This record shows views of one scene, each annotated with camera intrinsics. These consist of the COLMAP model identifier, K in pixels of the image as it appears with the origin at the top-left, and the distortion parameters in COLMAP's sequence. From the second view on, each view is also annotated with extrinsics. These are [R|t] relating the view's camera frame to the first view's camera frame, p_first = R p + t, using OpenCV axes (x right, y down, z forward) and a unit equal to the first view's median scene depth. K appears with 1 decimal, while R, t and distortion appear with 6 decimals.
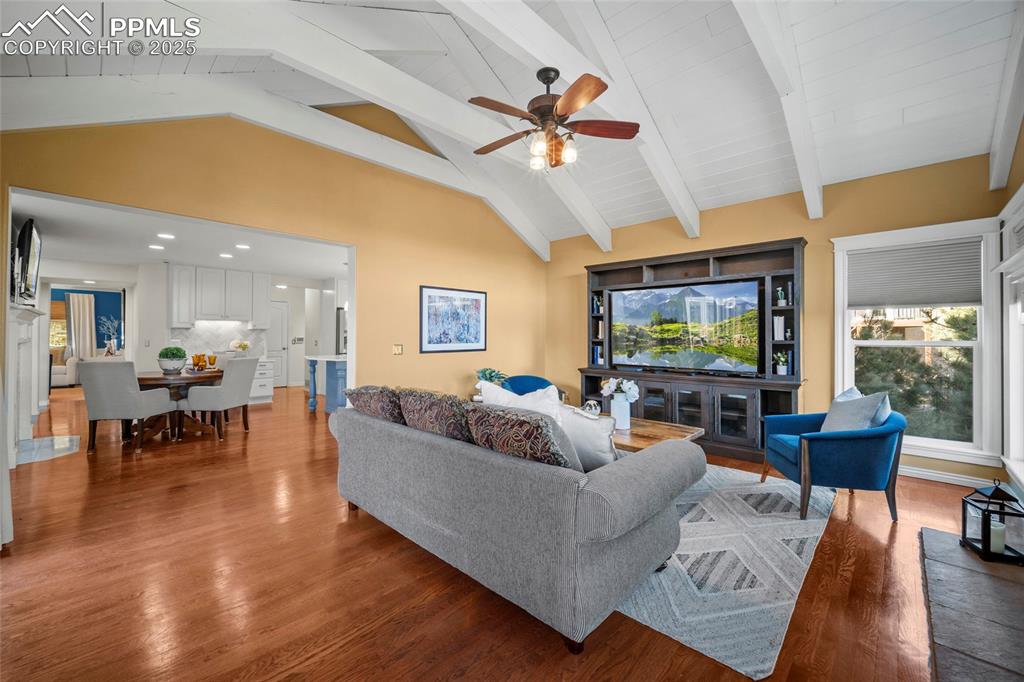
lens RADIAL K [[407.5, 0, 509.3], [0, 407.5, 340.2], [0, 0, 1]] dist [-0.001303, -0.000636]
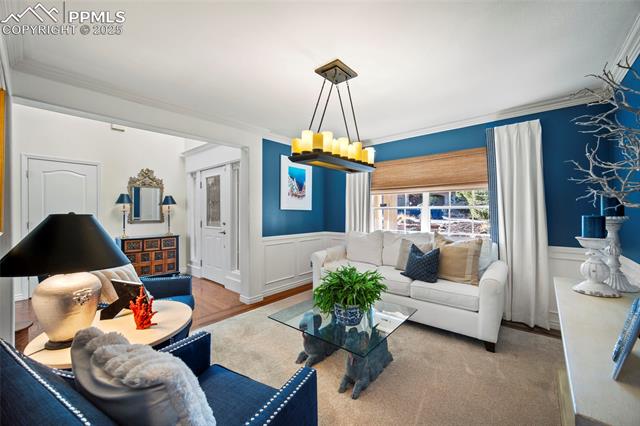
lens RADIAL K [[254.7, 0, 320.6], [0, 254.7, 211.4], [0, 0, 1]] dist [-0.001303, -0.000636]
pose [[0.051691, -0.013178, -0.998576, -0.800963], [0.003898, 0.999908, -0.012994, -0.012530], [0.998656, -0.003221, 0.051738, 0.788271]]
